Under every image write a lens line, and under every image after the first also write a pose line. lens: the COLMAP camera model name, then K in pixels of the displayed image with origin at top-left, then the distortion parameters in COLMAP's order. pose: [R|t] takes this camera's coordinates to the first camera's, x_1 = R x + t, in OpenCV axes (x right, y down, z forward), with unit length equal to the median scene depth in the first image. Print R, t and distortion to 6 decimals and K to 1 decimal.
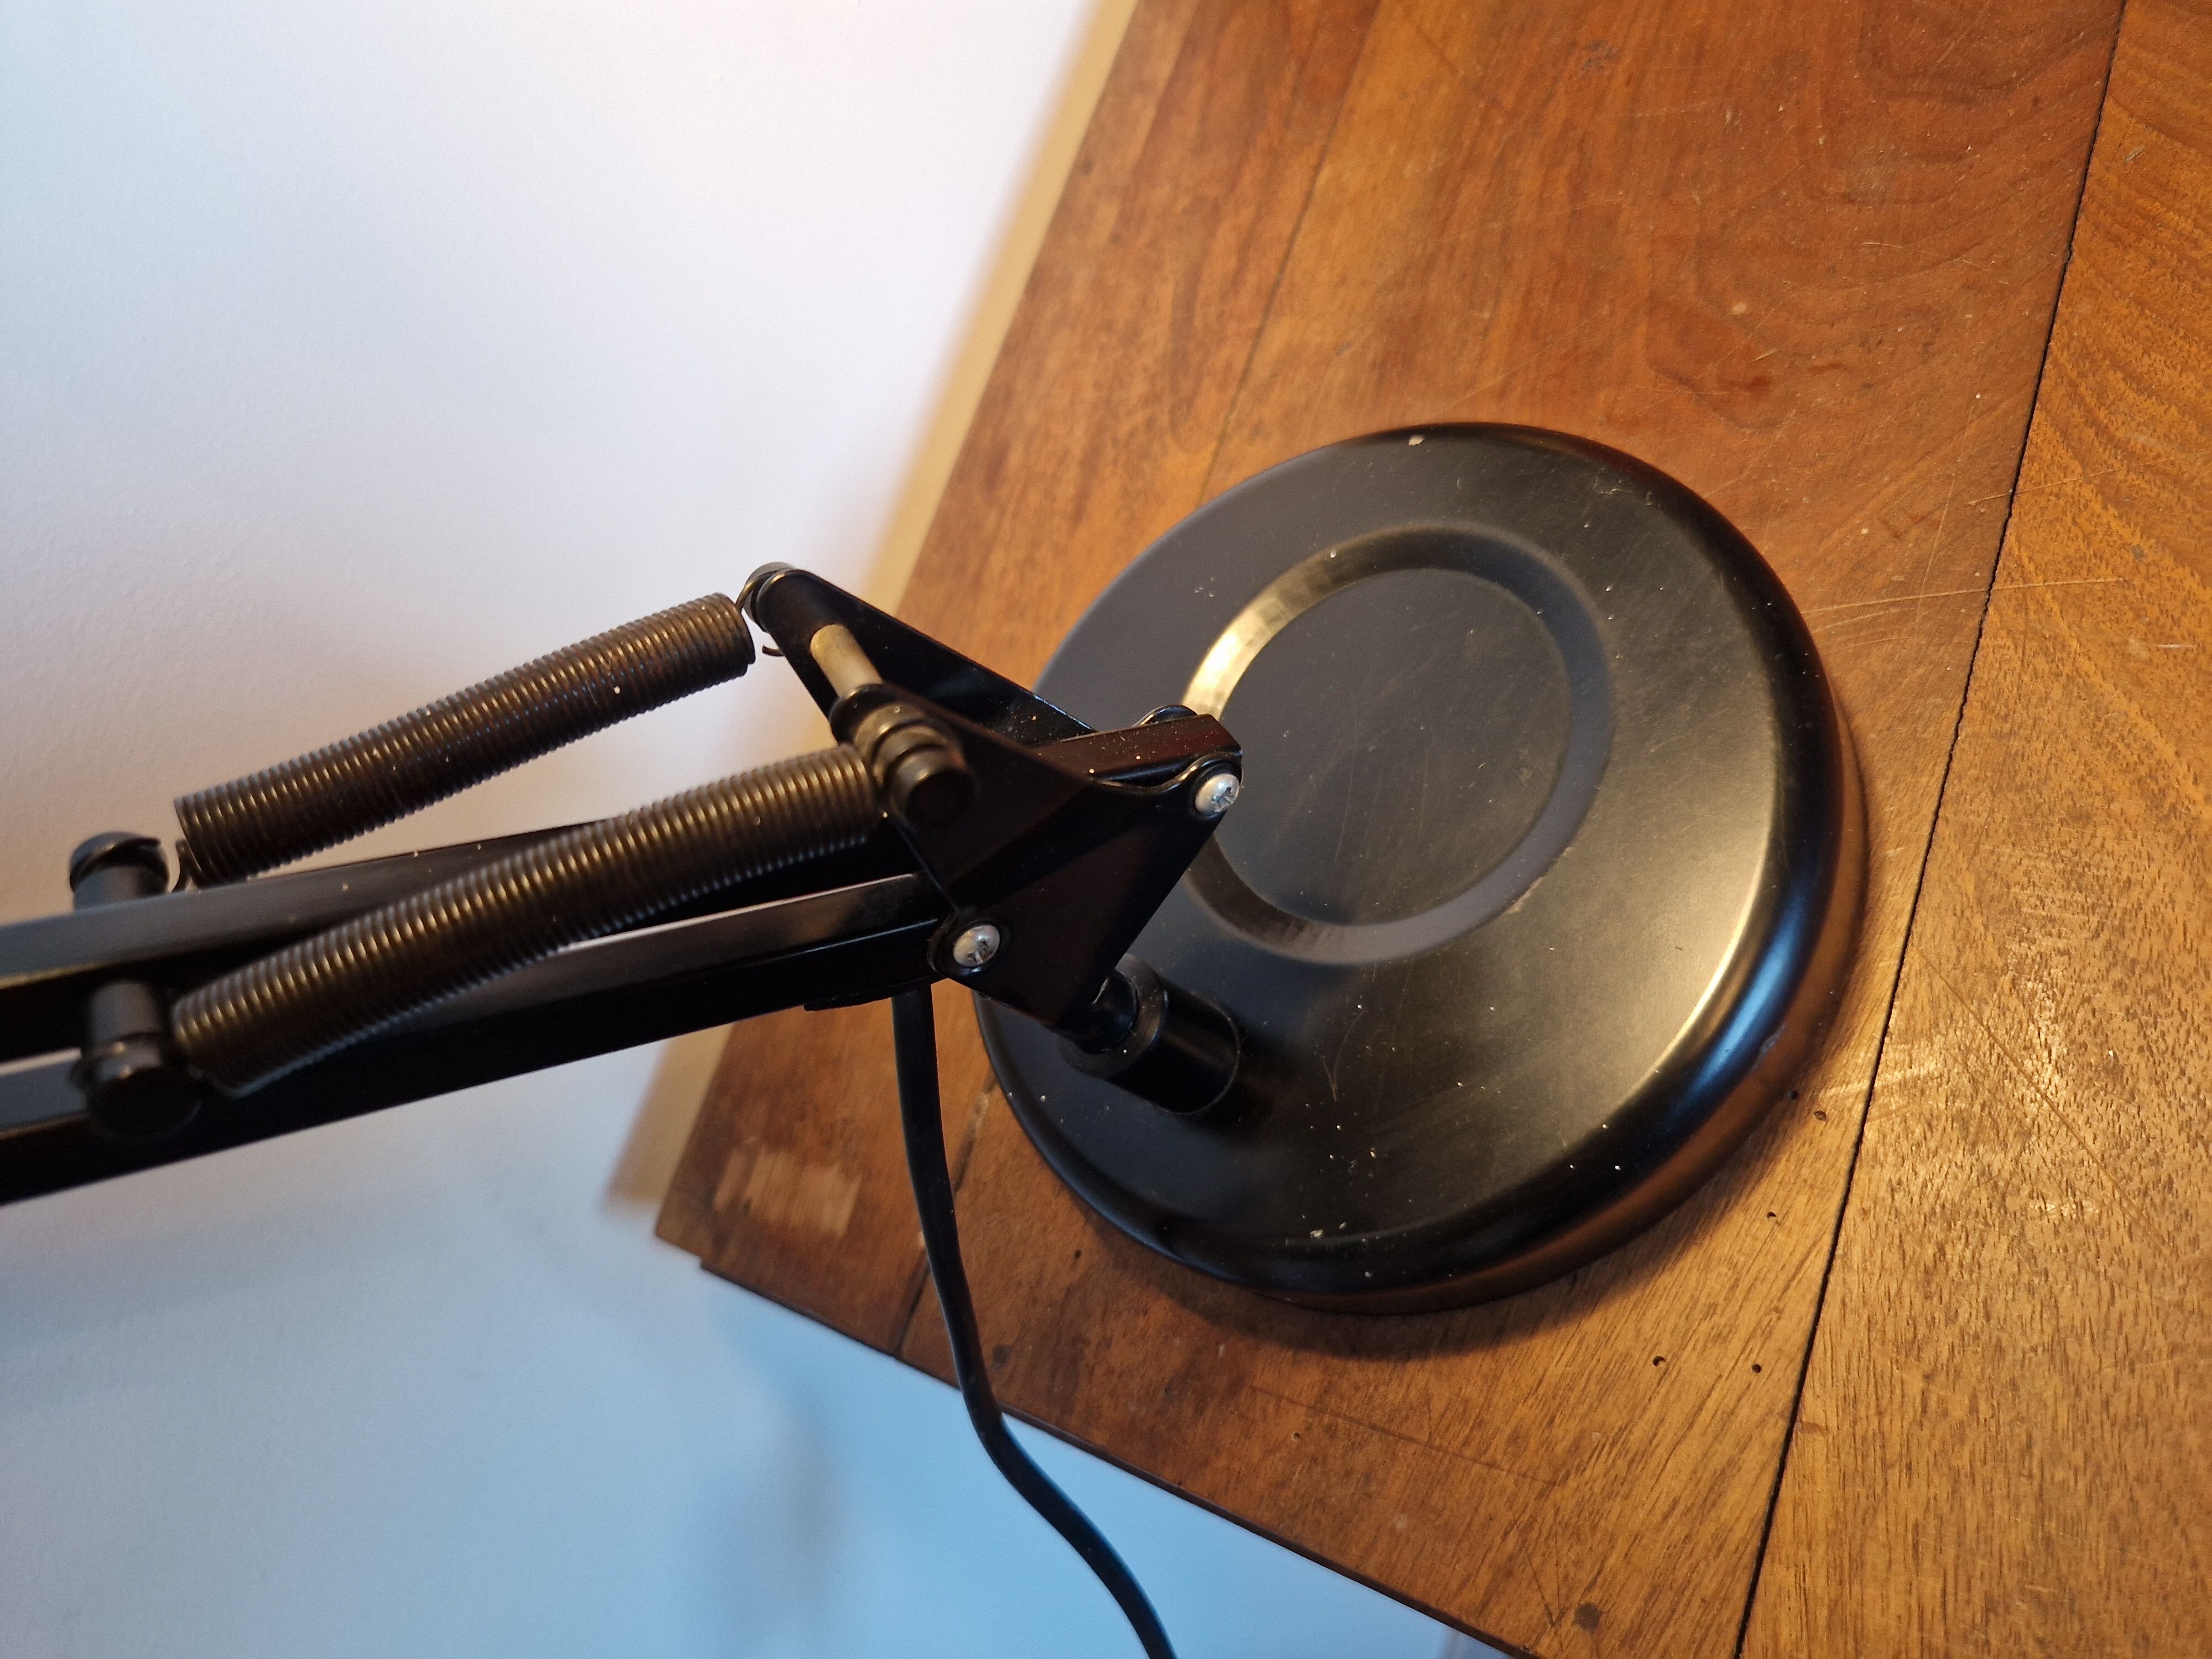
lens RADIAL K [[1534.6, 0, 1100.3], [0, 1534.6, 845.8], [0, 0, 1]] dist [0.050280, -0.061501]
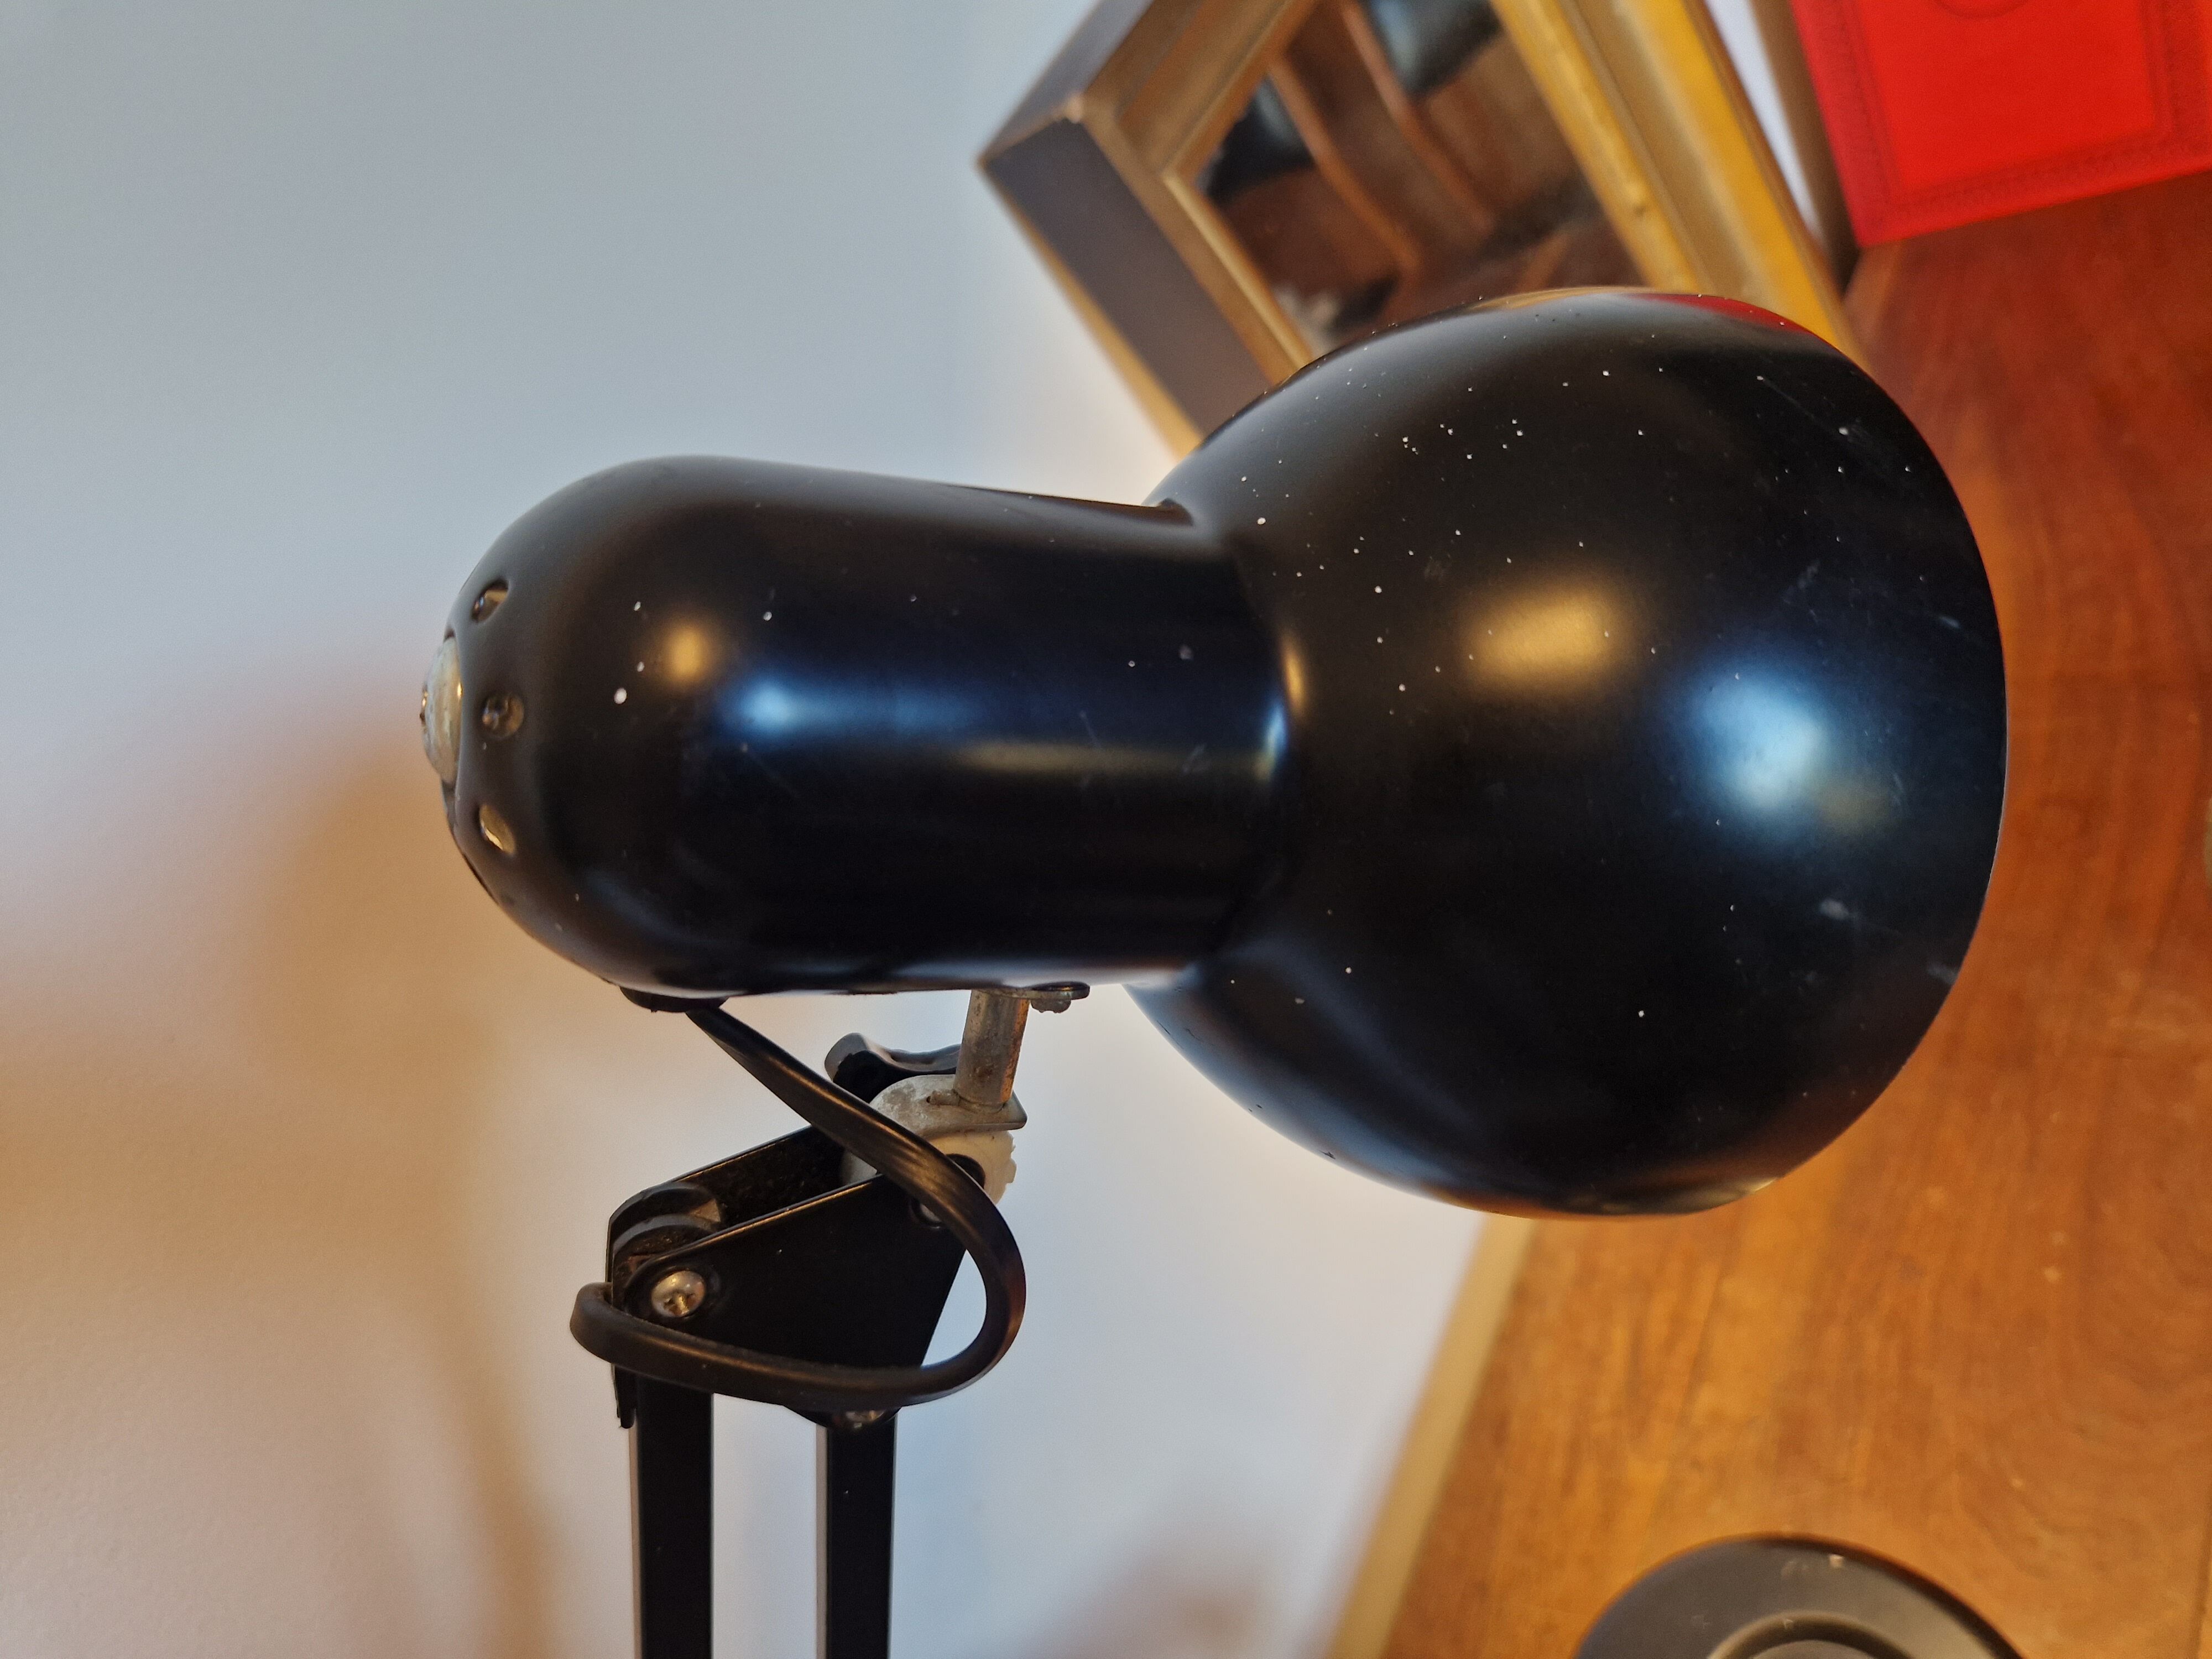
lens RADIAL K [[1534.6, 0, 1100.3], [0, 1534.6, 845.8], [0, 0, 1]] dist [0.050280, -0.061501]
pose [[0.993101, 0.090543, -0.074518, -0.490448], [-0.108279, 0.951997, -0.286317, -0.382235], [0.045017, 0.292411, 0.955233, -0.822576]]
